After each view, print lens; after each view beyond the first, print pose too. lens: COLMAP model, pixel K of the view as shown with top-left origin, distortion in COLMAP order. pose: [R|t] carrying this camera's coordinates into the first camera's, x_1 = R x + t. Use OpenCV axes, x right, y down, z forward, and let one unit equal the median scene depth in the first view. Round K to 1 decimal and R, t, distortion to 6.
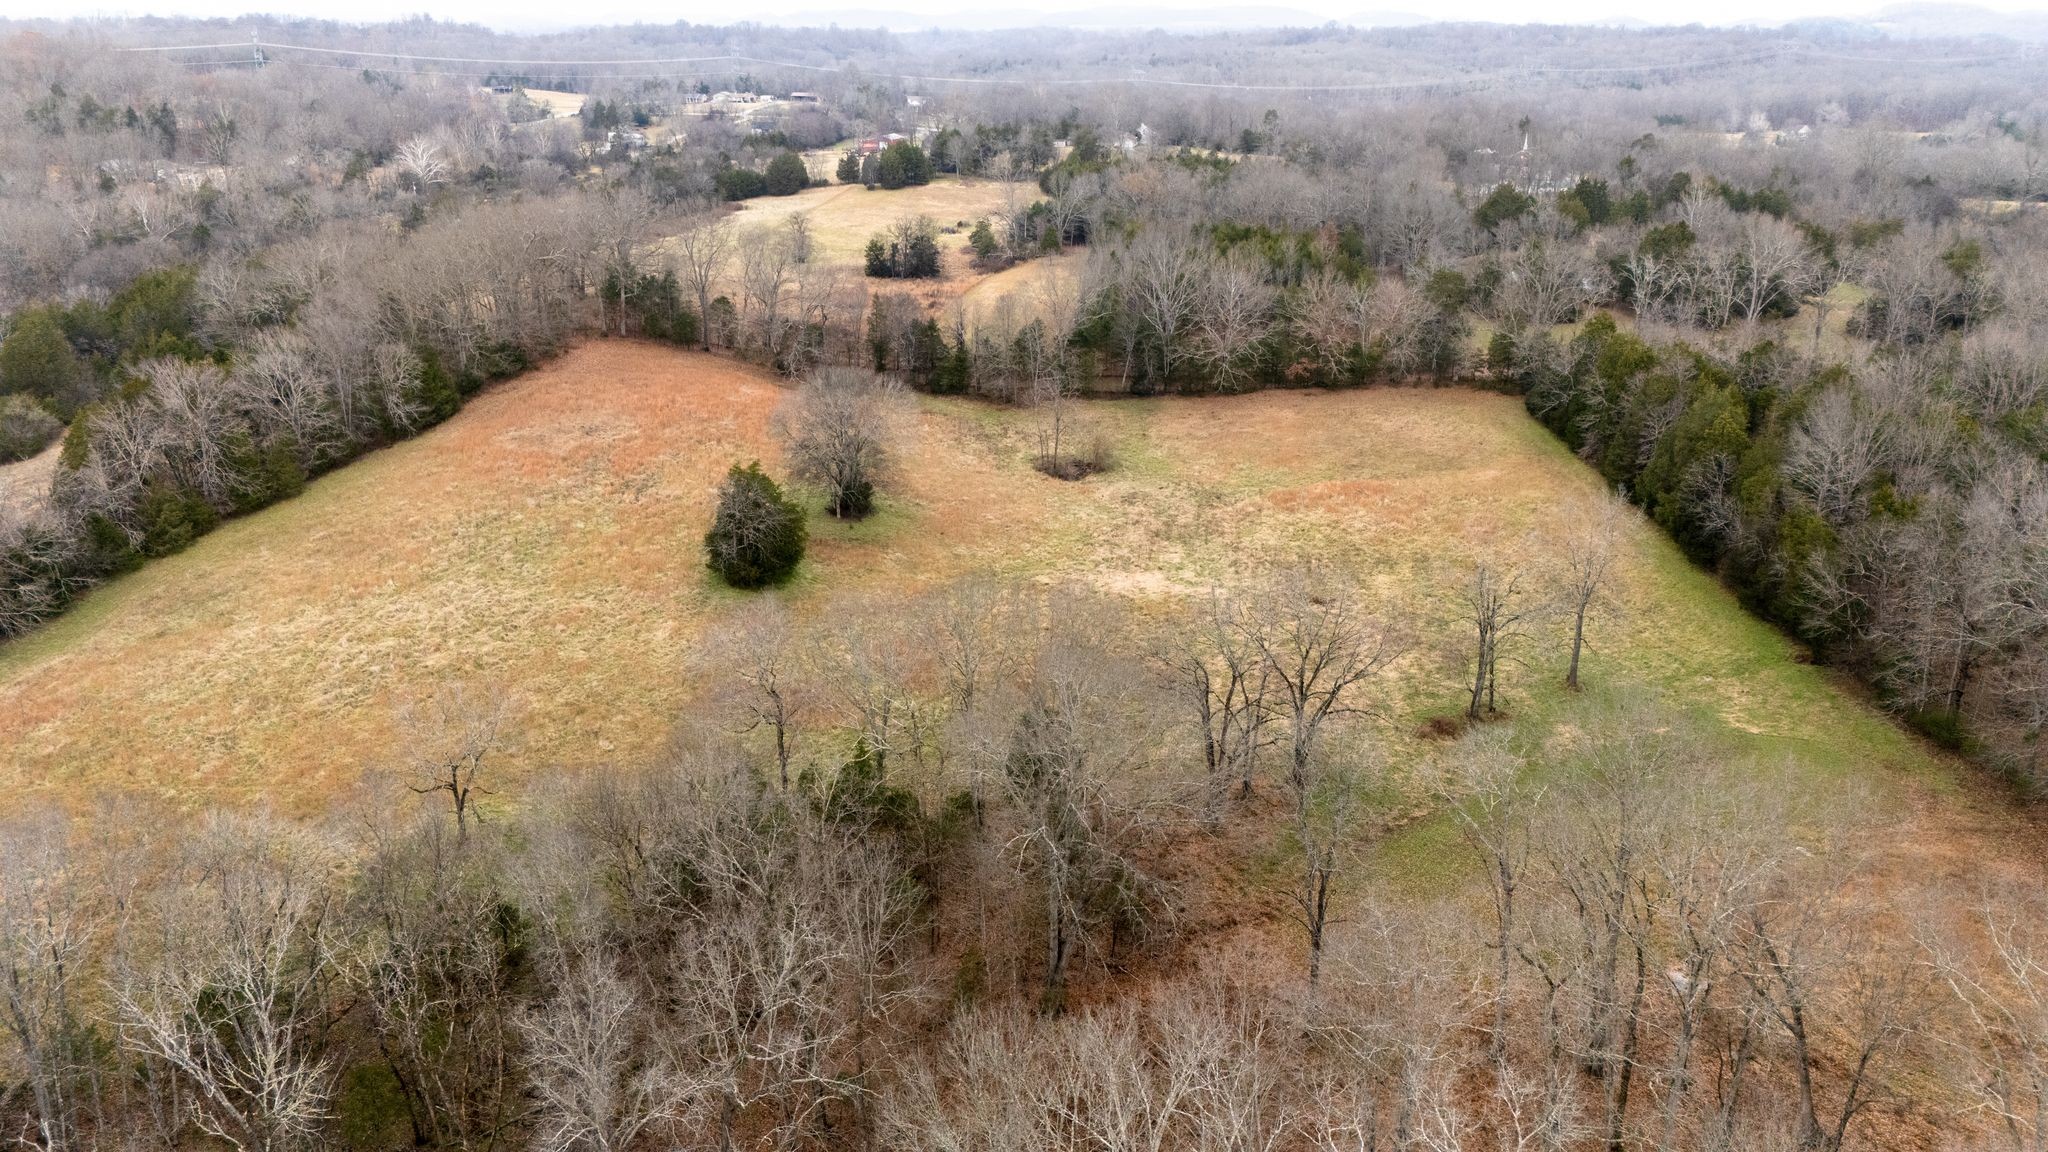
lens RADIAL K [[1499.2, 0, 1016.6], [0, 1499.2, 573.0], [0, 0, 1]] dist [0.074305, -0.069396]
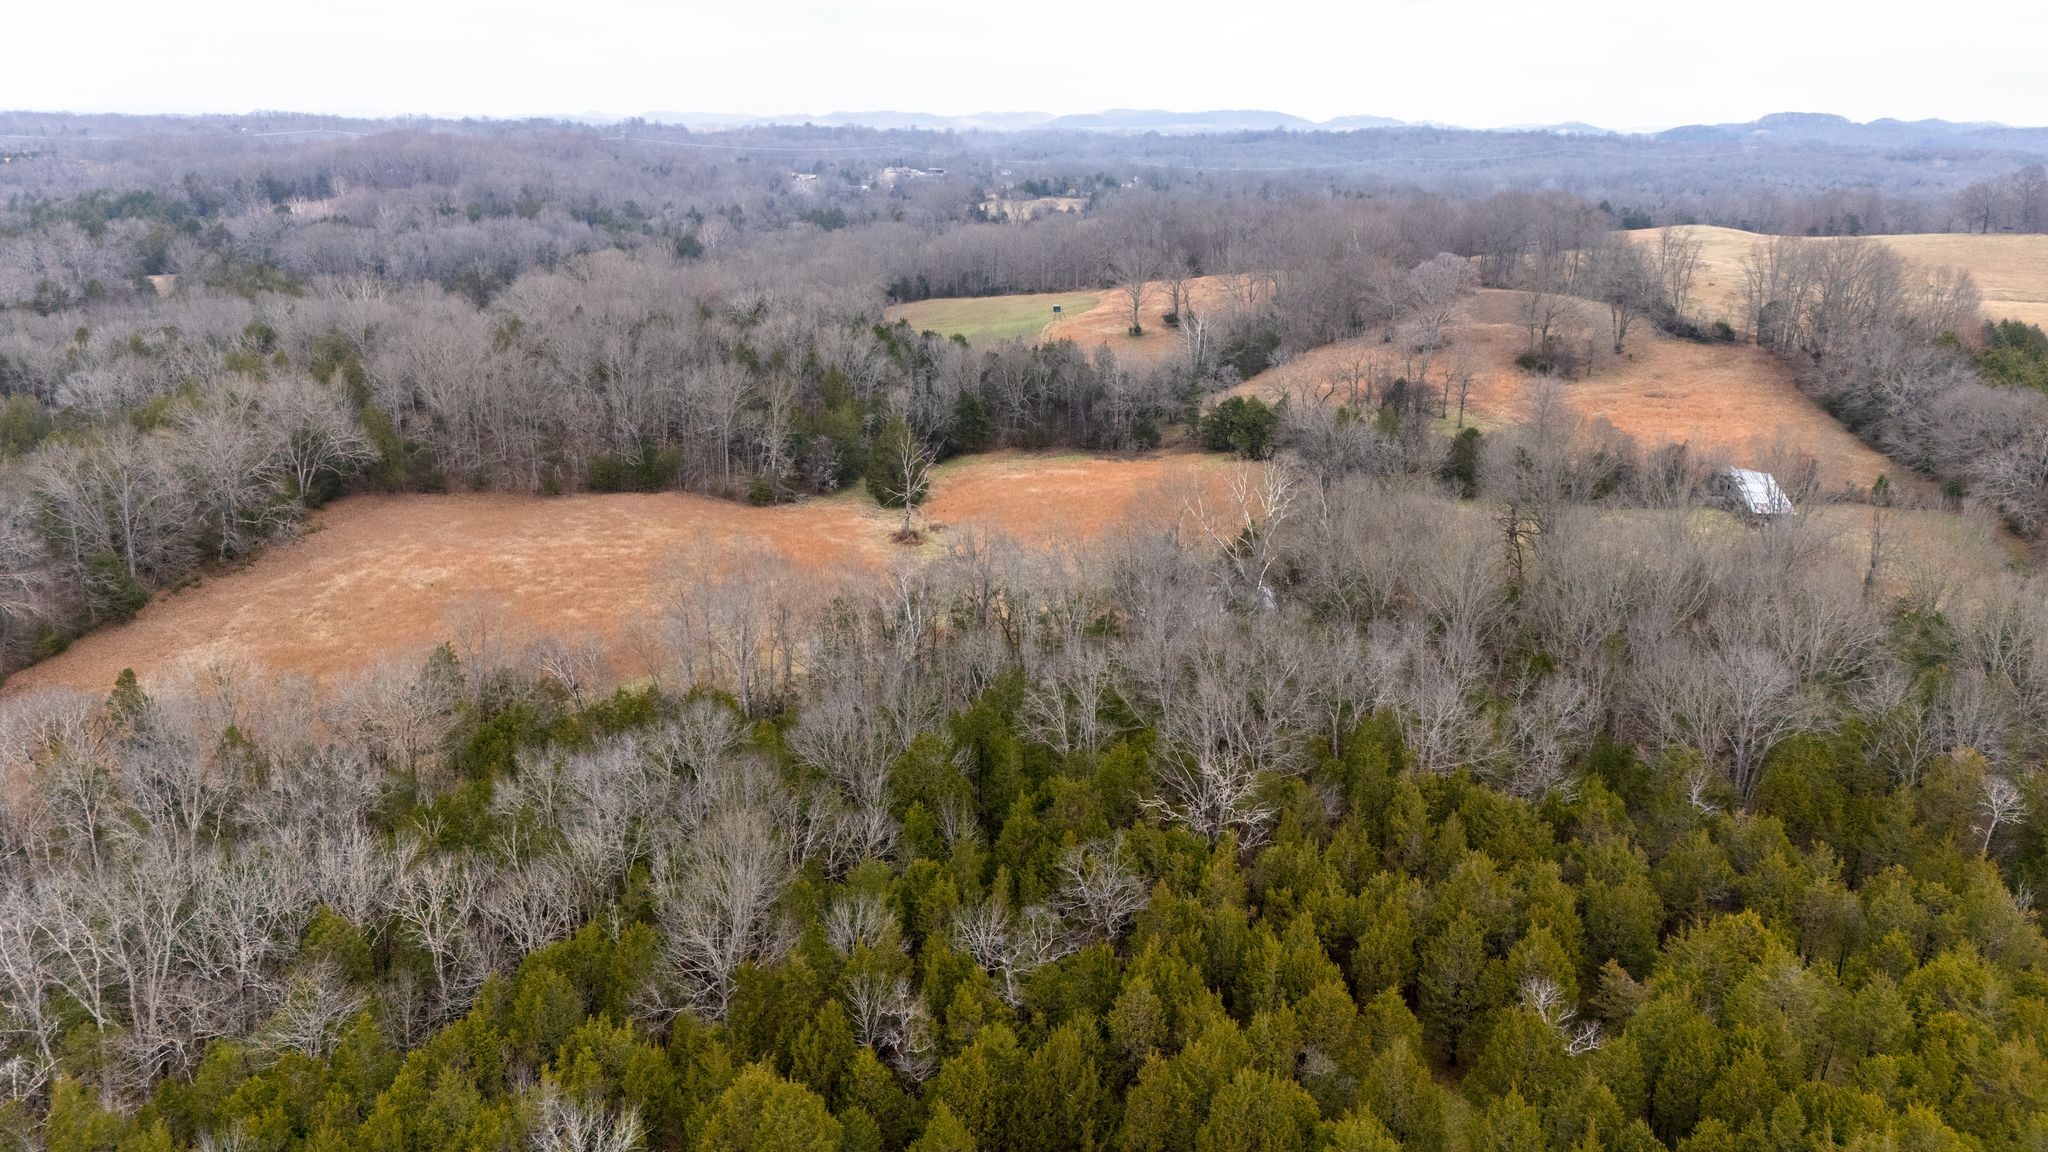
lens RADIAL K [[1499.2, 0, 1017.3], [0, 1499.2, 577.1], [0, 0, 1]] dist [0.074305, -0.069396]
pose [[0.999961, 0.008515, -0.002324, -0.111857], [-0.008633, 0.998350, -0.056778, 0.575956], [0.001837, 0.056795, 0.998384, -1.605205]]
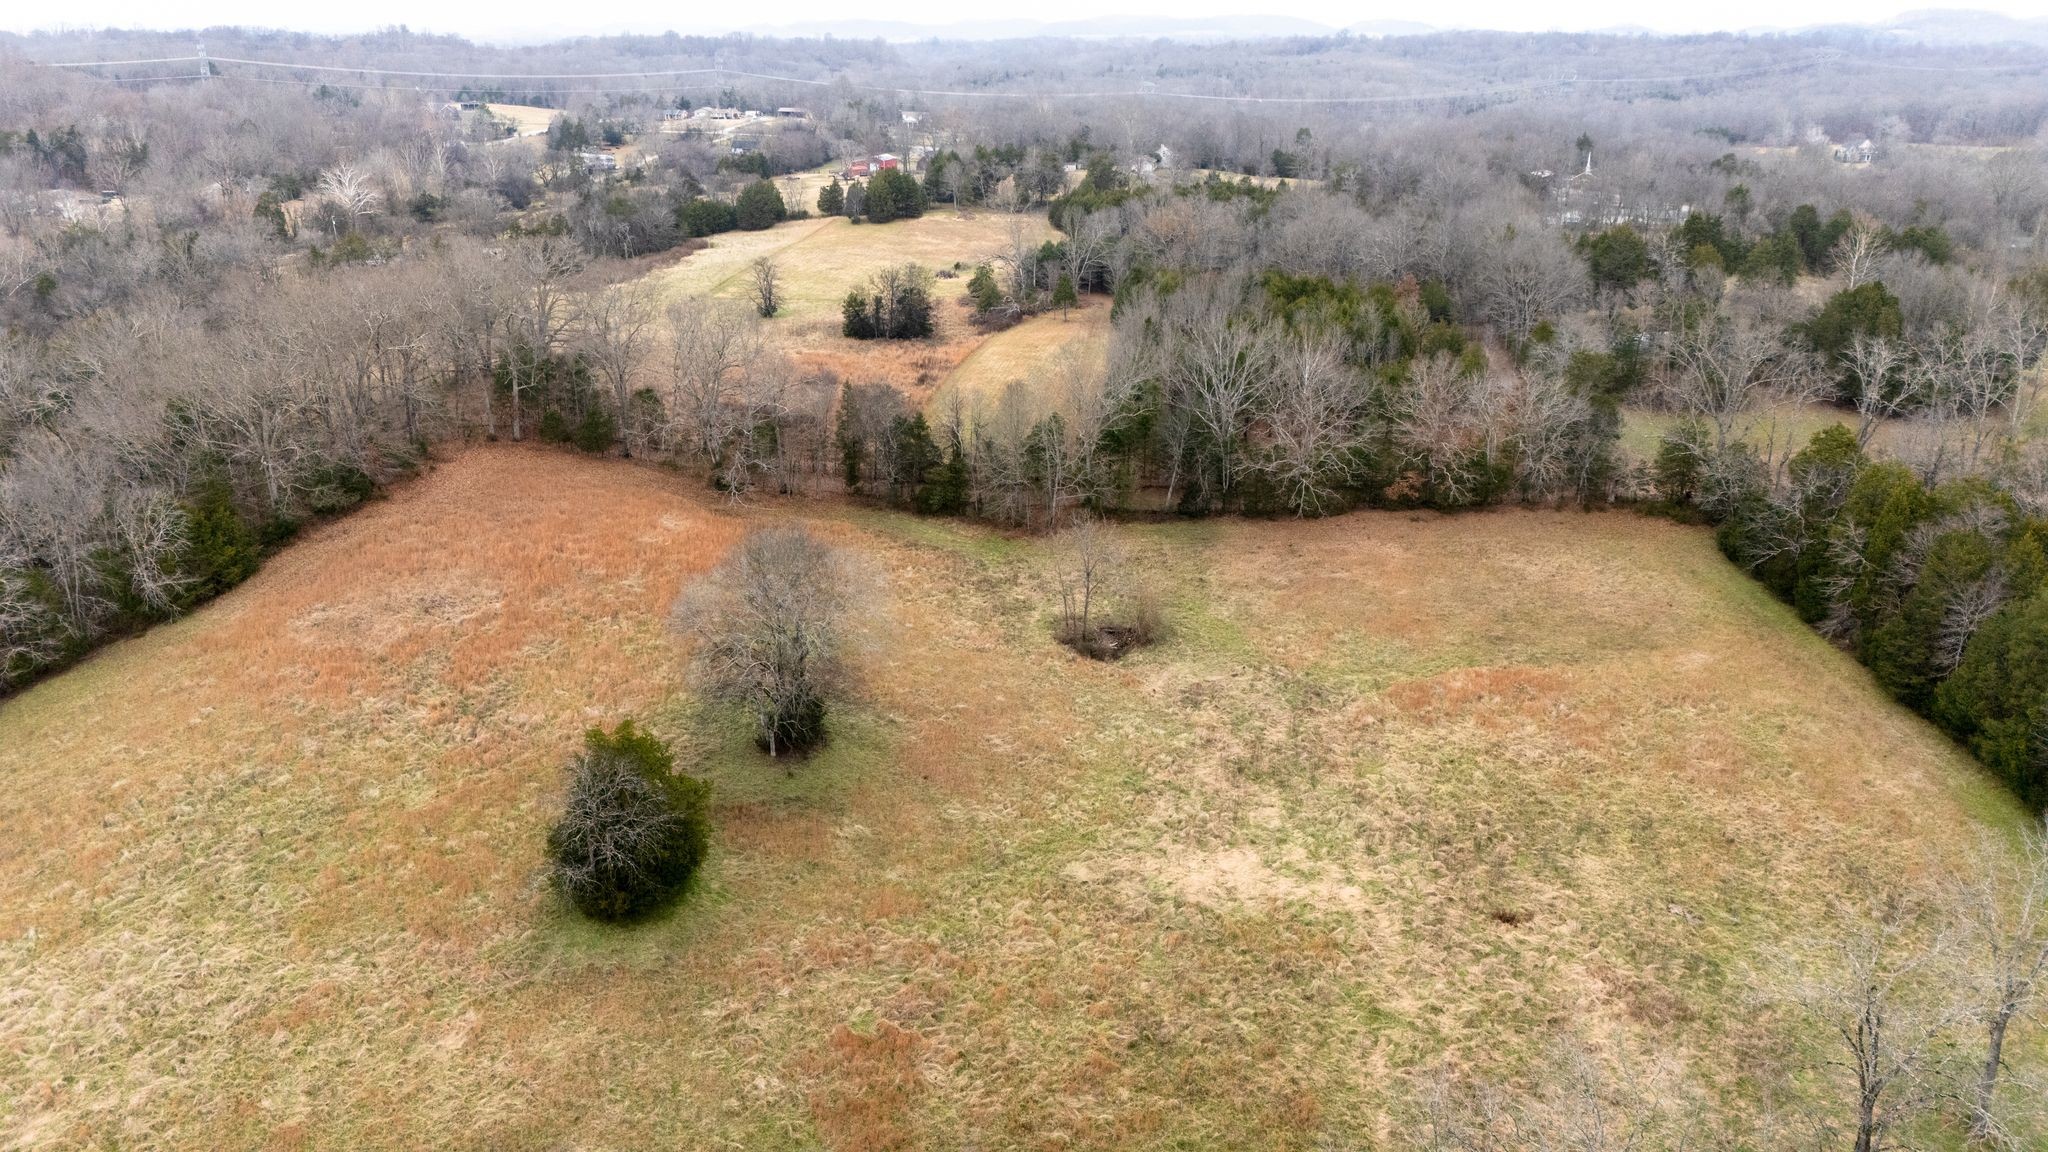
lens RADIAL K [[1499.2, 0, 1019.4], [0, 1499.2, 573.6], [0, 0, 1]] dist [0.074305, -0.069396]
pose [[0.999994, -0.003474, 0.000716, -0.004064], [0.003478, 0.999979, -0.005463, -0.061041], [-0.000697, 0.005466, 0.999985, 0.168513]]
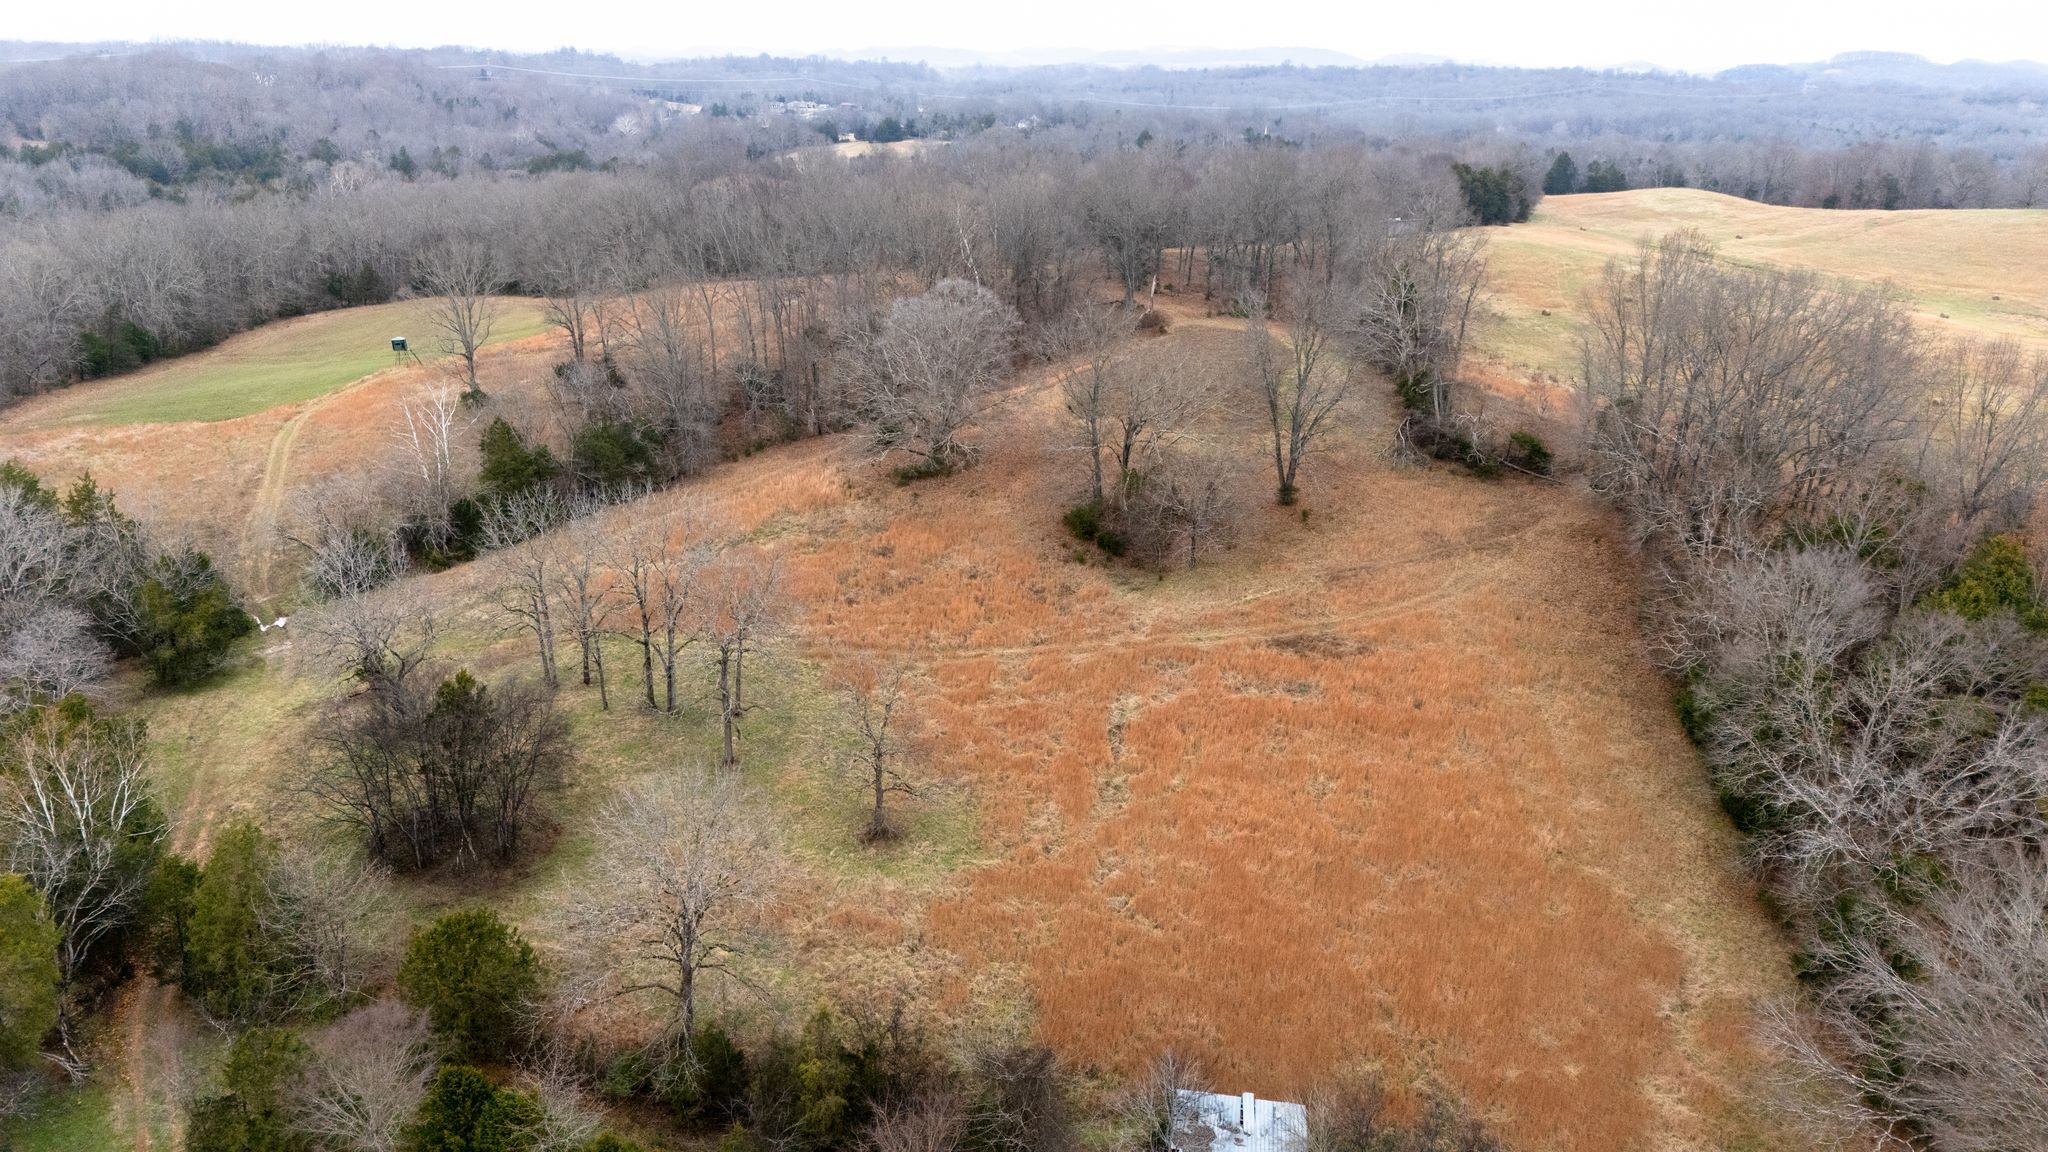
lens RADIAL K [[1499.2, 0, 1003.7], [0, 1499.2, 541.0], [0, 0, 1]] dist [0.074305, -0.069396]
pose [[0.998644, 0.027384, -0.044268, 0.212481], [-0.029170, 0.998765, -0.040231, 0.402030], [0.043112, 0.041468, 0.998209, -1.086825]]
